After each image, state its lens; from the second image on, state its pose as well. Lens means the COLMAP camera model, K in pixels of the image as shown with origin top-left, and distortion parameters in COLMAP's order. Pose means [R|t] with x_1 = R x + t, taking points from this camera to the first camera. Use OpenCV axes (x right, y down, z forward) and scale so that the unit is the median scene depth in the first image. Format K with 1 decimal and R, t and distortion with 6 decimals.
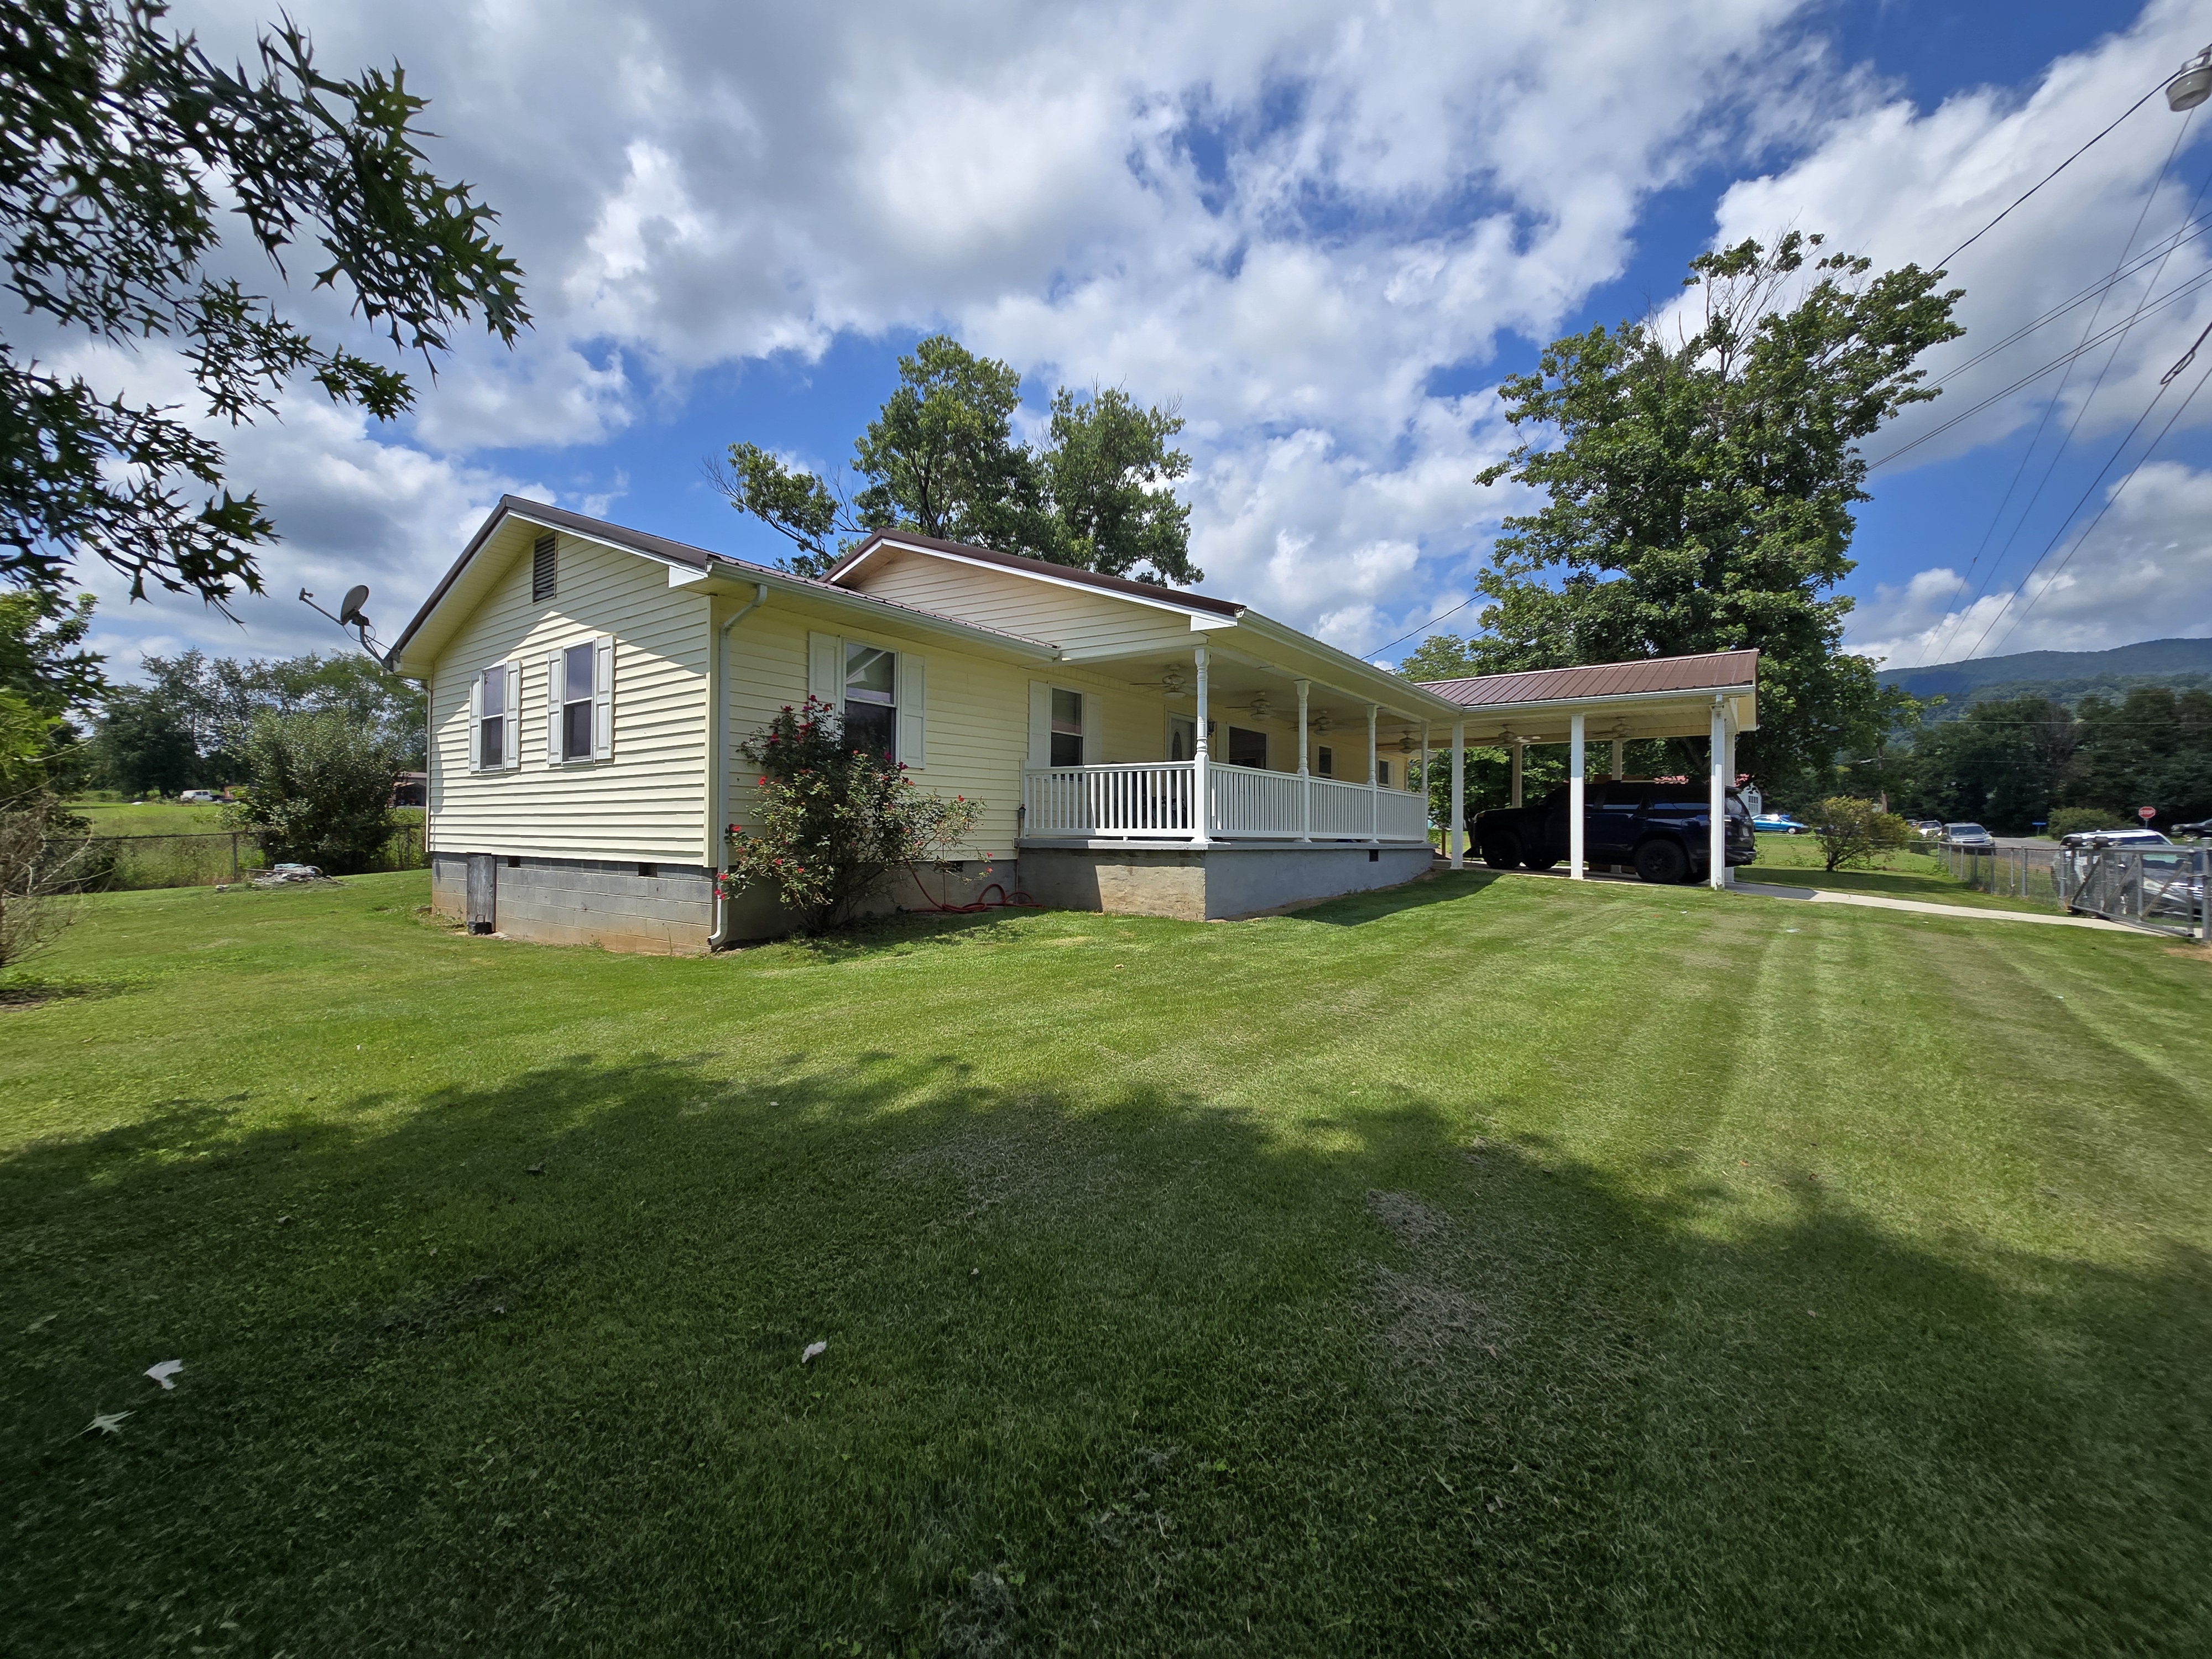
lens RADIAL K [[880.3, 0, 1114.0], [0, 880.3, 829.1], [0, 0, 1]] dist [0.001392, 0.000014]
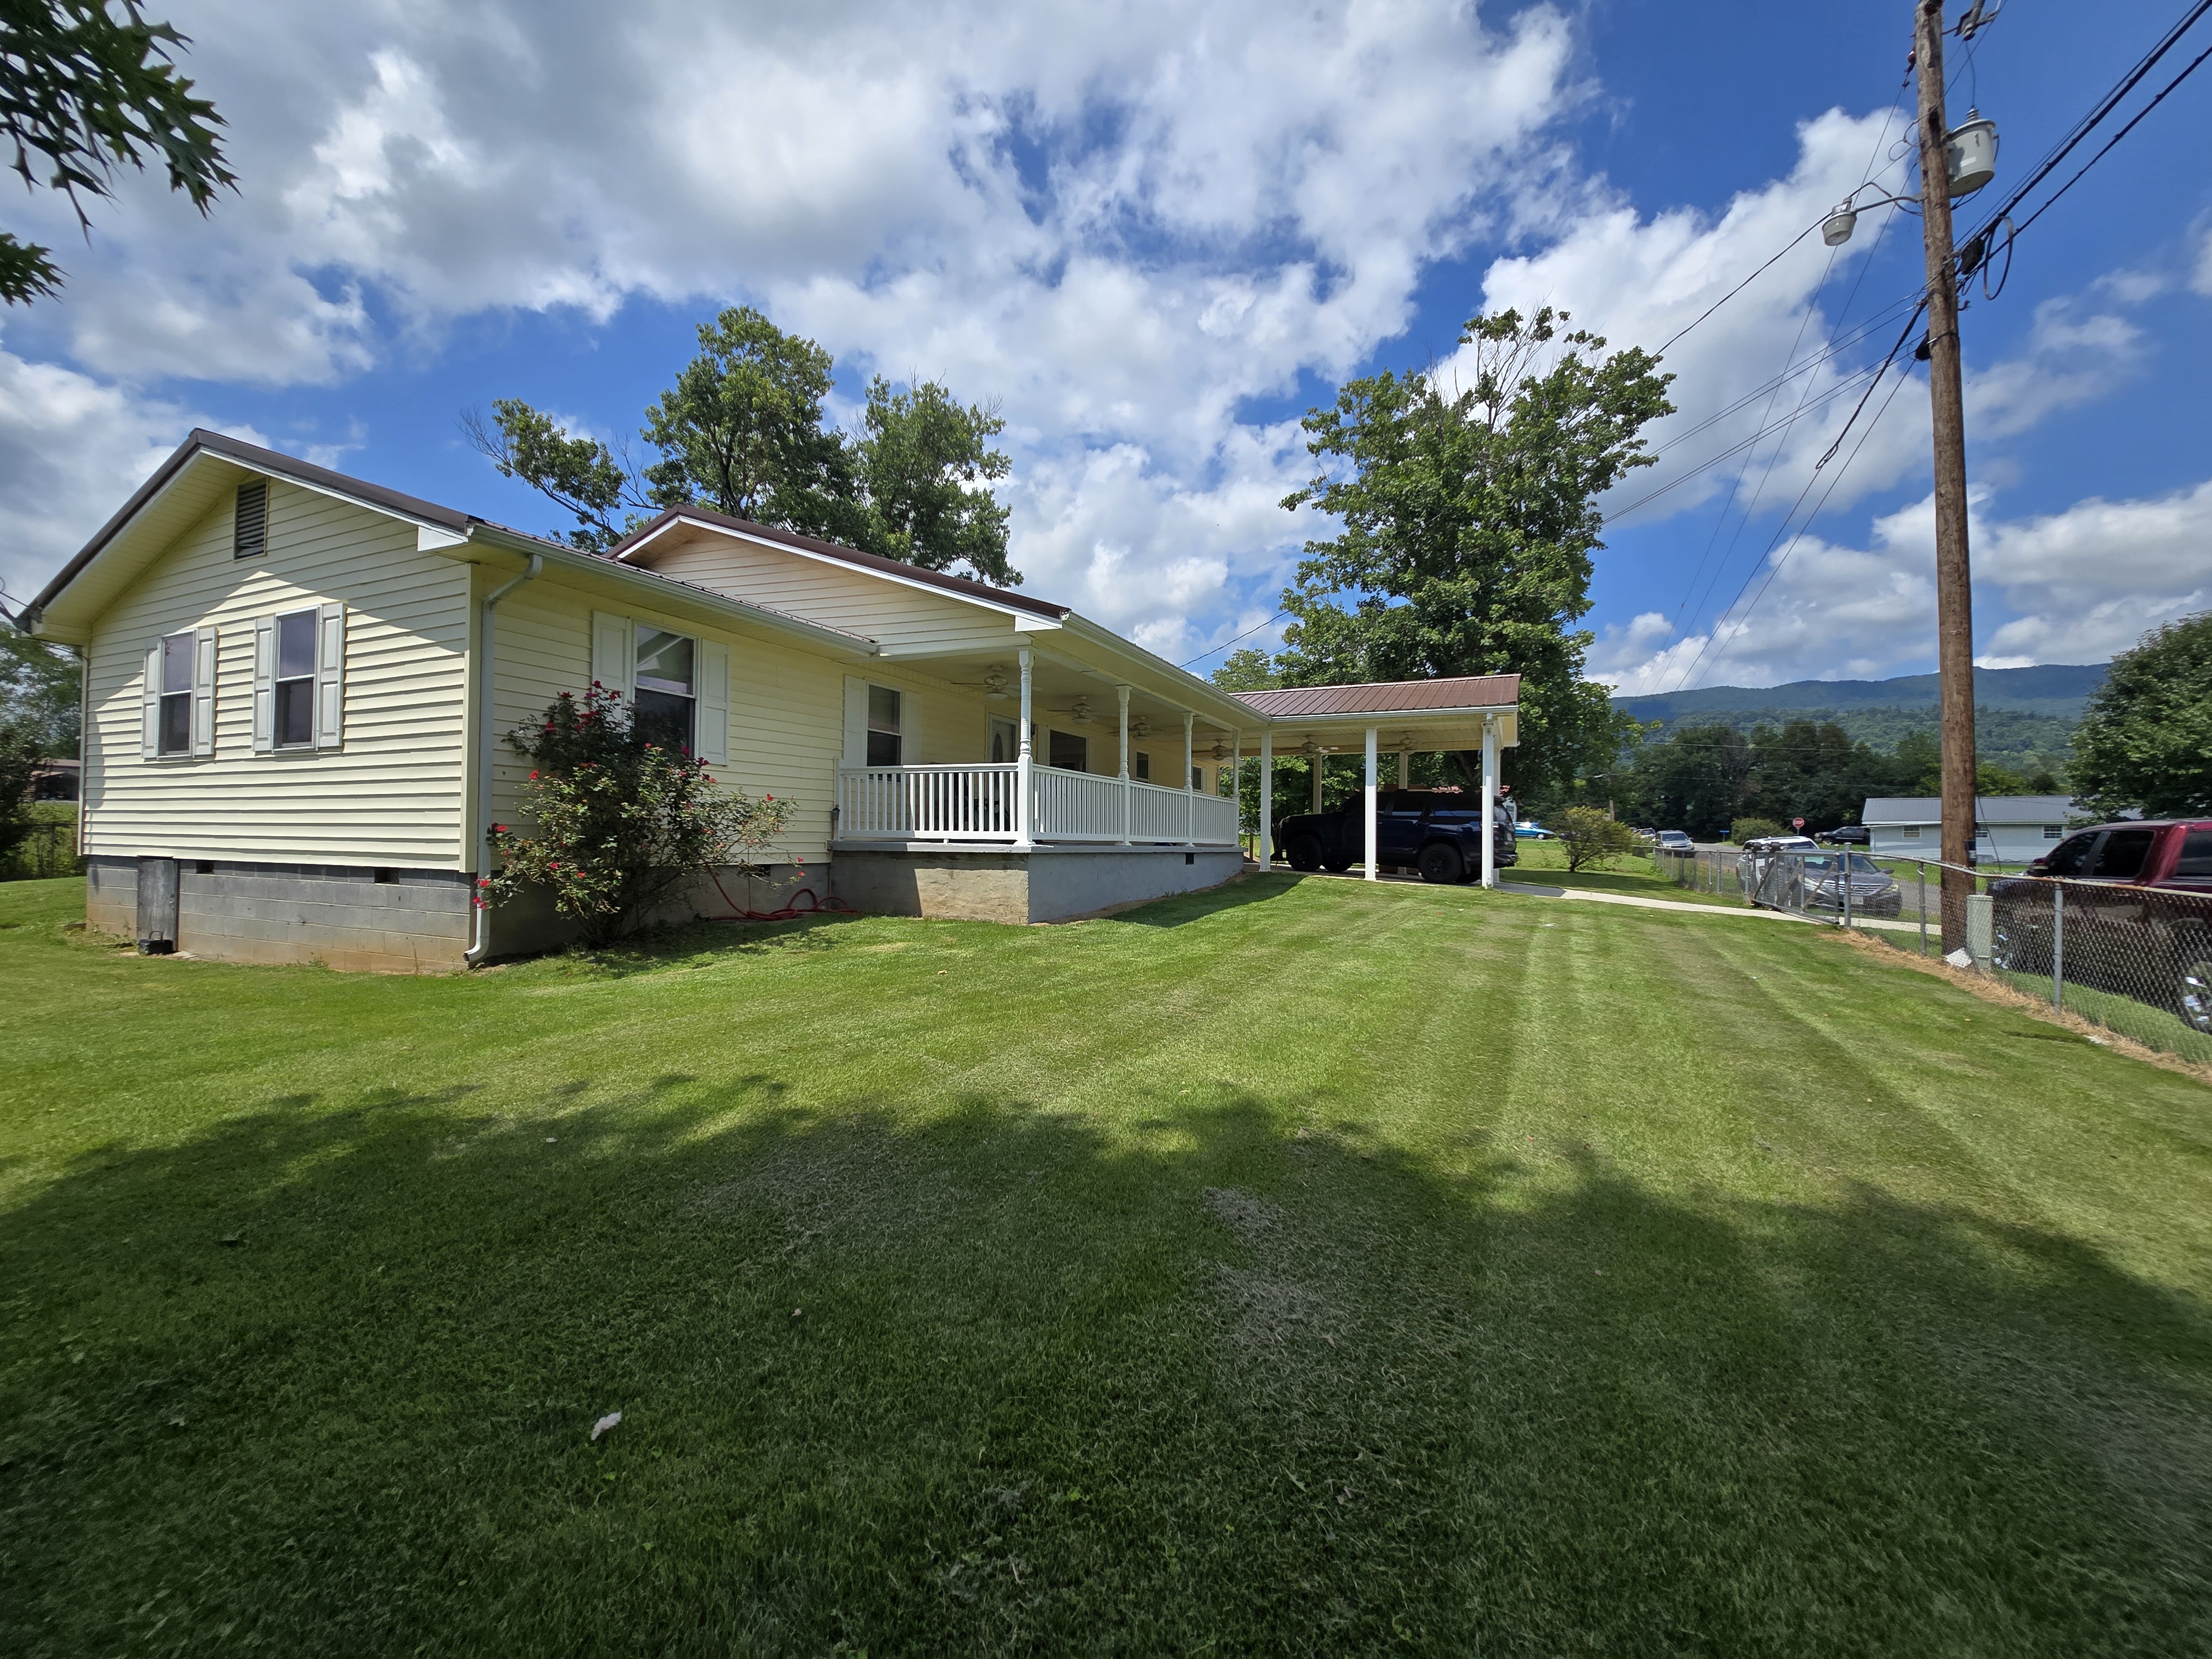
lens RADIAL K [[881.0, 0, 1106.0], [0, 881.0, 829.5], [0, 0, 1]] dist [-0.001992, 0.000889]
pose [[0.980246, 0.005359, 0.197712, -0.007323], [-0.004589, 0.999980, -0.004354, 0.001285], [-0.197731, 0.003361, 0.980251, 0.011053]]
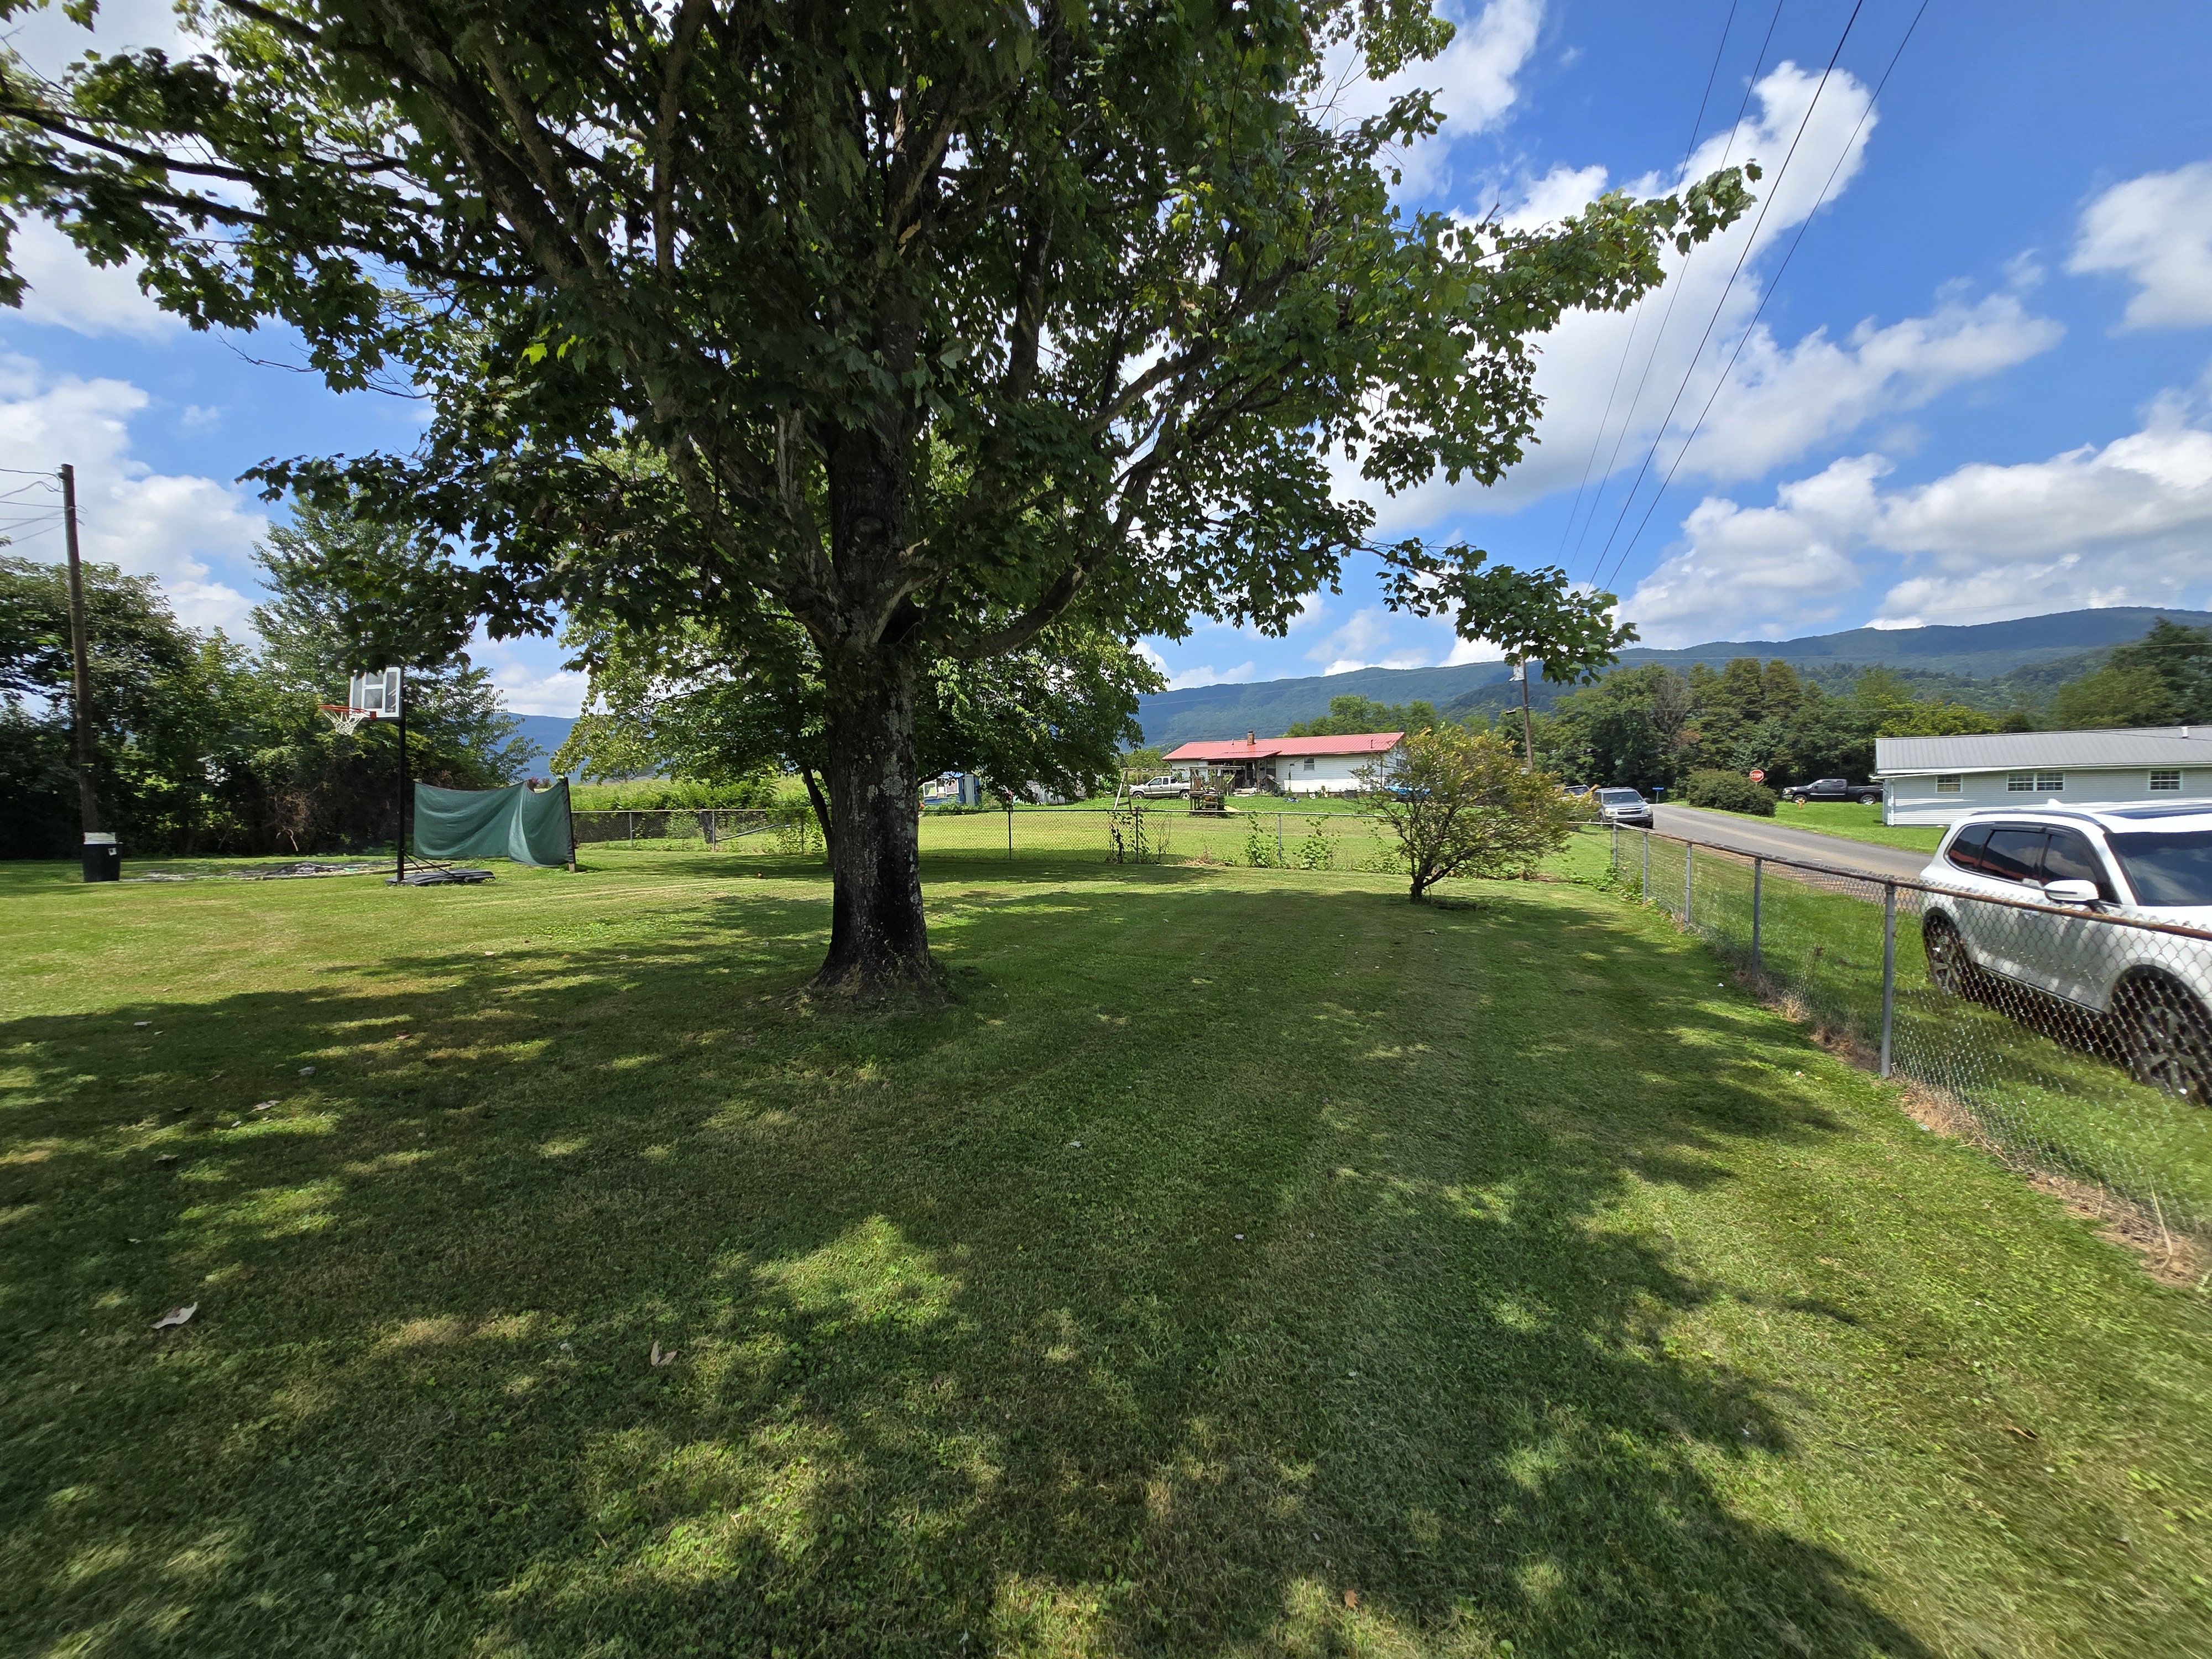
lens RADIAL K [[881.0, 0, 1106.0], [0, 881.0, 829.5], [0, 0, 1]] dist [-0.001992, 0.000889]
pose [[0.964152, -0.020847, 0.264531, 1.009210], [0.013226, 0.999445, 0.030559, 0.001268], [-0.265021, -0.025965, 0.963893, 1.140399]]
